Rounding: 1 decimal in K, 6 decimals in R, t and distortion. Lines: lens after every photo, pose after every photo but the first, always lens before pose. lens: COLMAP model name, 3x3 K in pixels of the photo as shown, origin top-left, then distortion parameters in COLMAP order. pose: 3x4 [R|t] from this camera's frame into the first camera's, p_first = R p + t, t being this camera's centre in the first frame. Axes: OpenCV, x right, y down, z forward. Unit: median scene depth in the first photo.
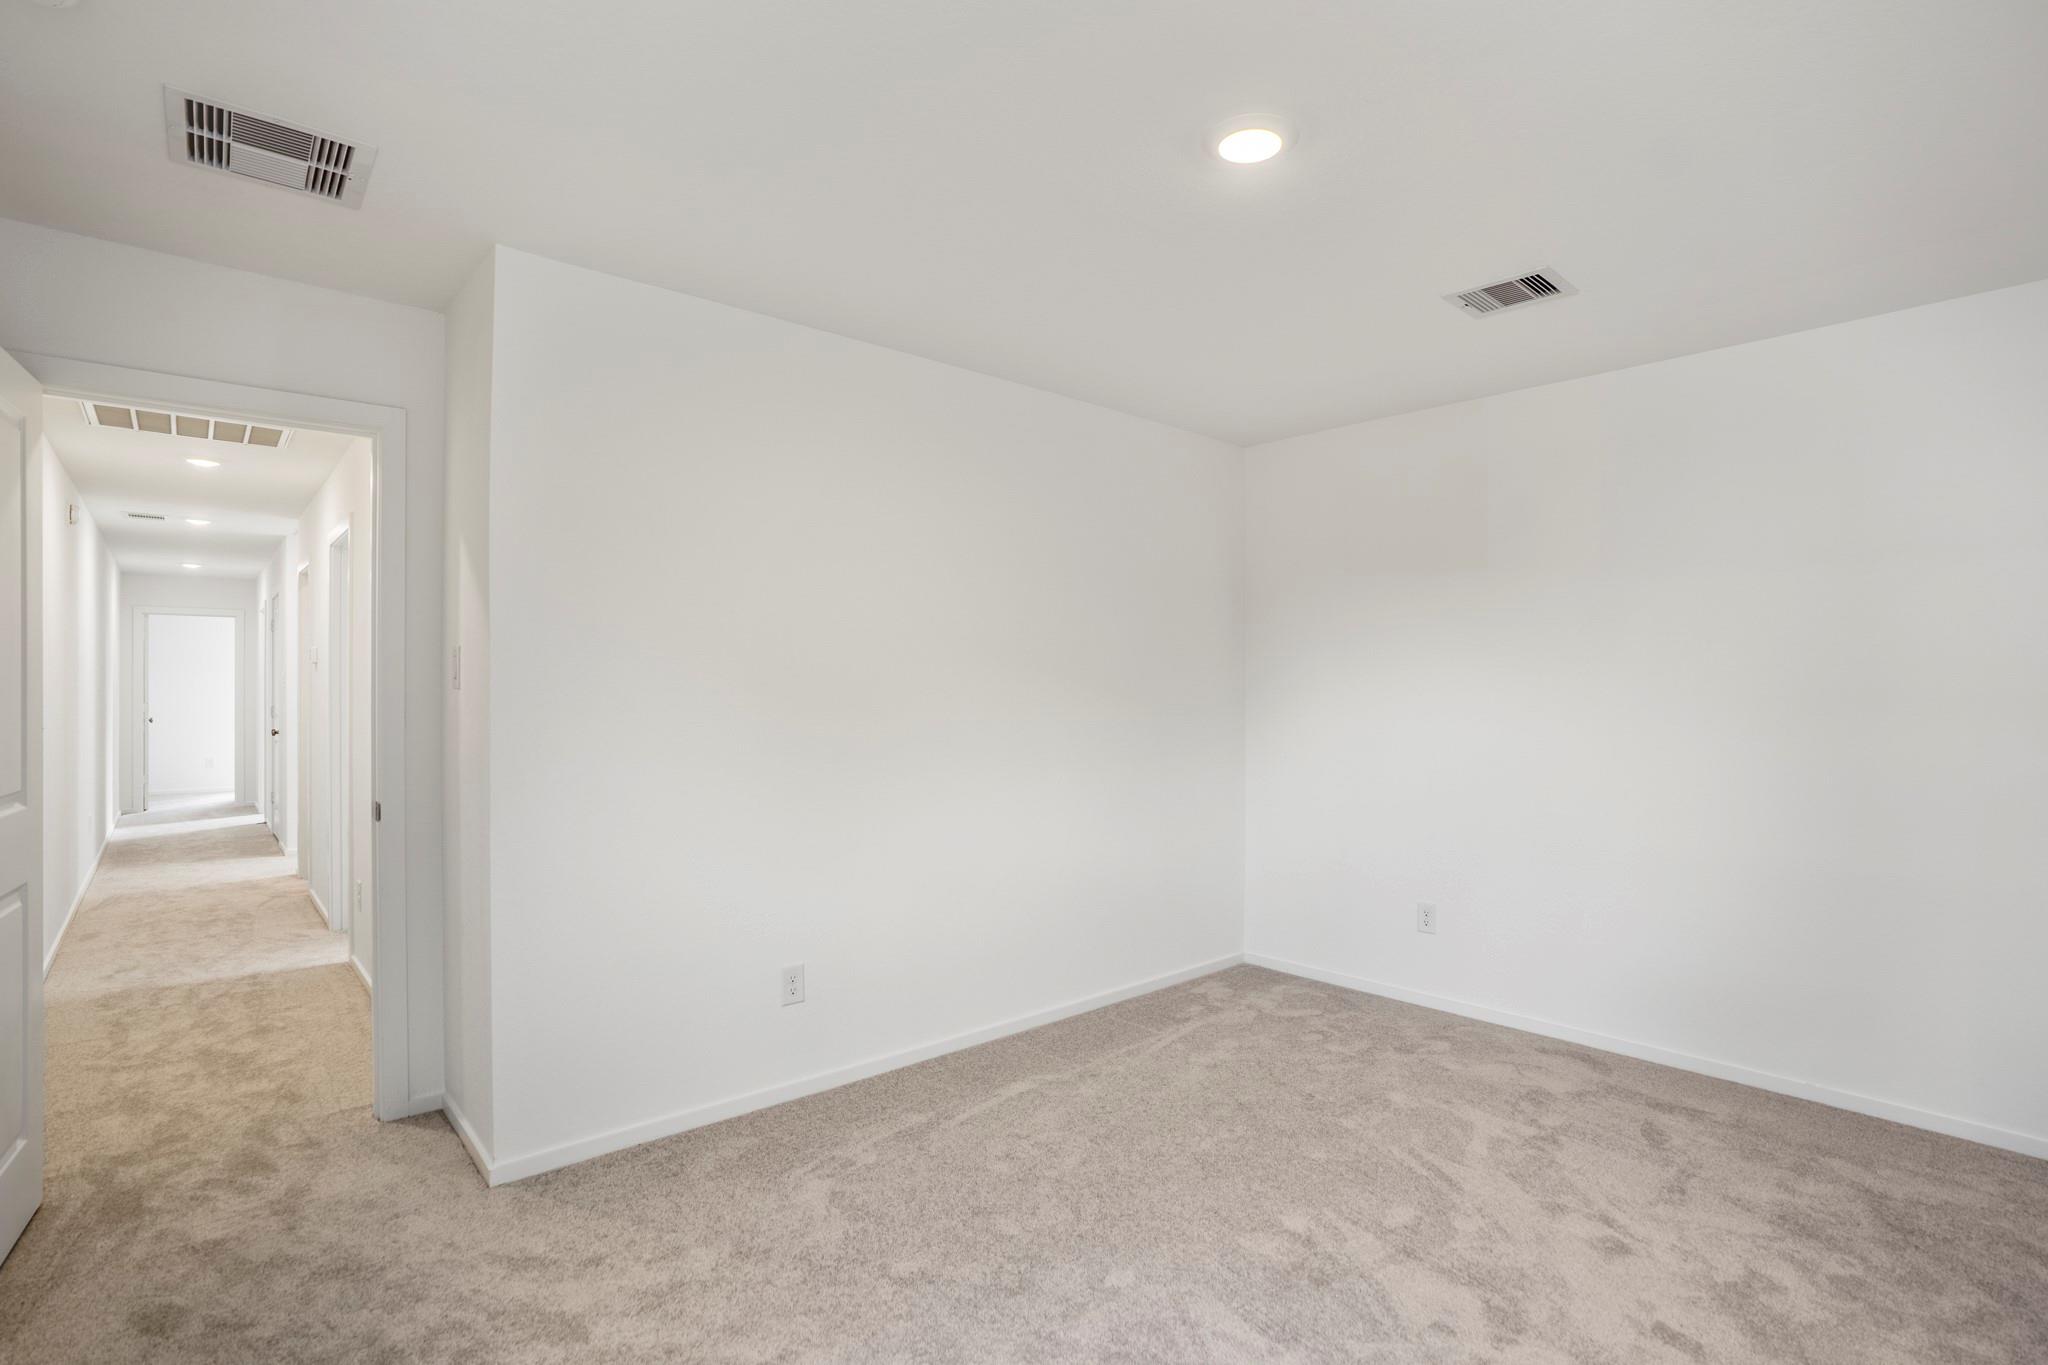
lens RADIAL K [[967.9, 0, 1024.0], [0, 967.9, 682.5], [0, 0, 1]] dist [-0.068353, 0.028913]
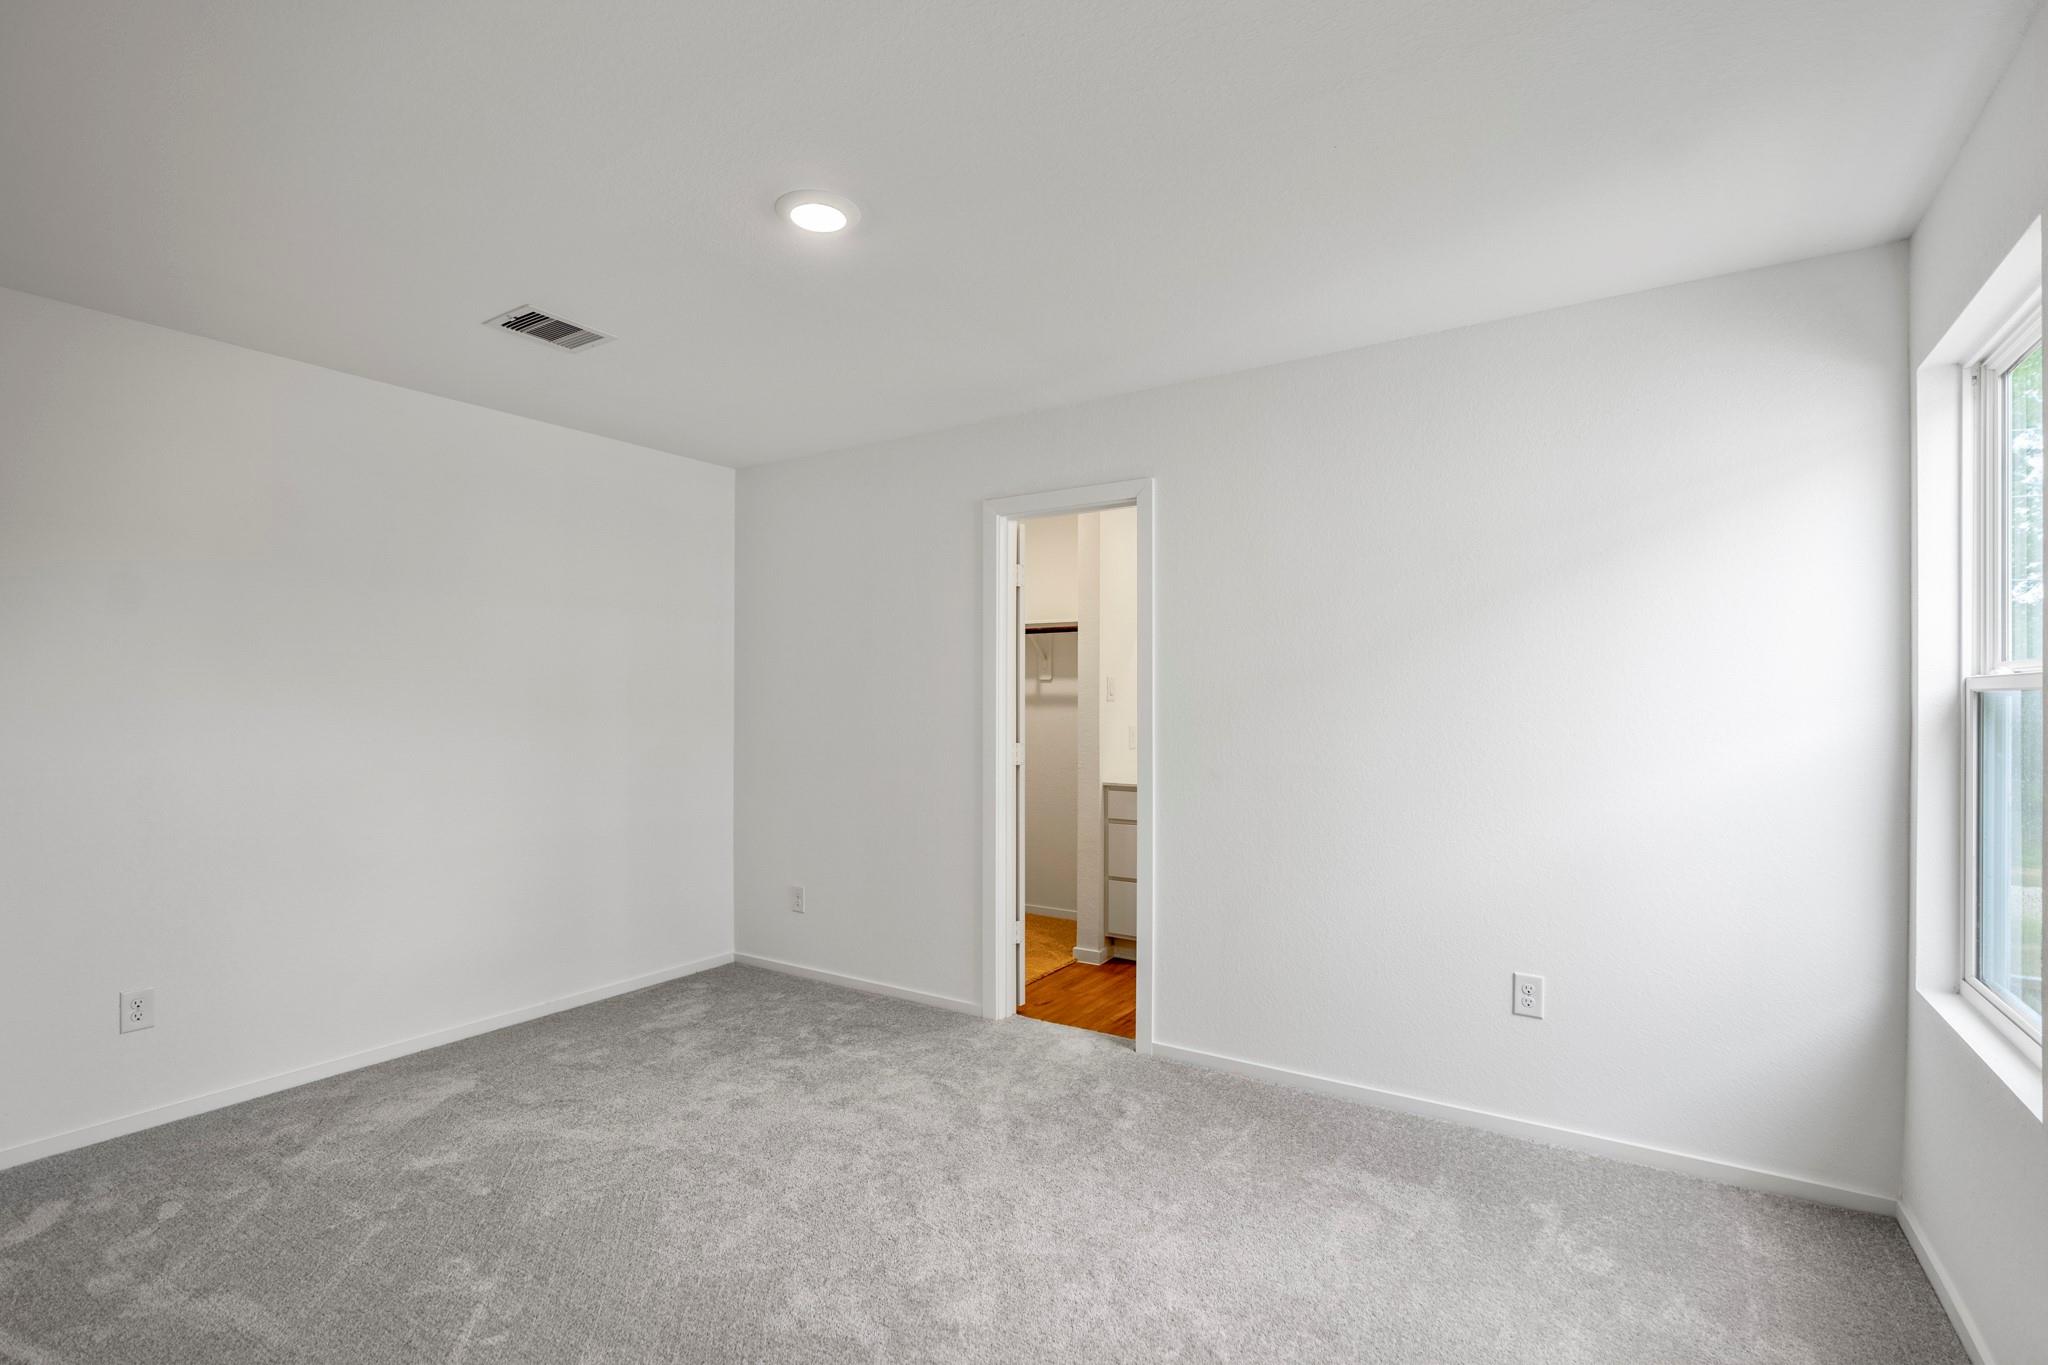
lens RADIAL K [[967.9, 0, 1024.0], [0, 967.9, 682.5], [0, 0, 1]] dist [-0.068353, 0.028913]
pose [[-0.269282, 0.015149, 0.962942, -0.712297], [-0.007113, 0.999818, -0.017718, 0.003210], [-0.963035, -0.011620, -0.269125, 0.830792]]
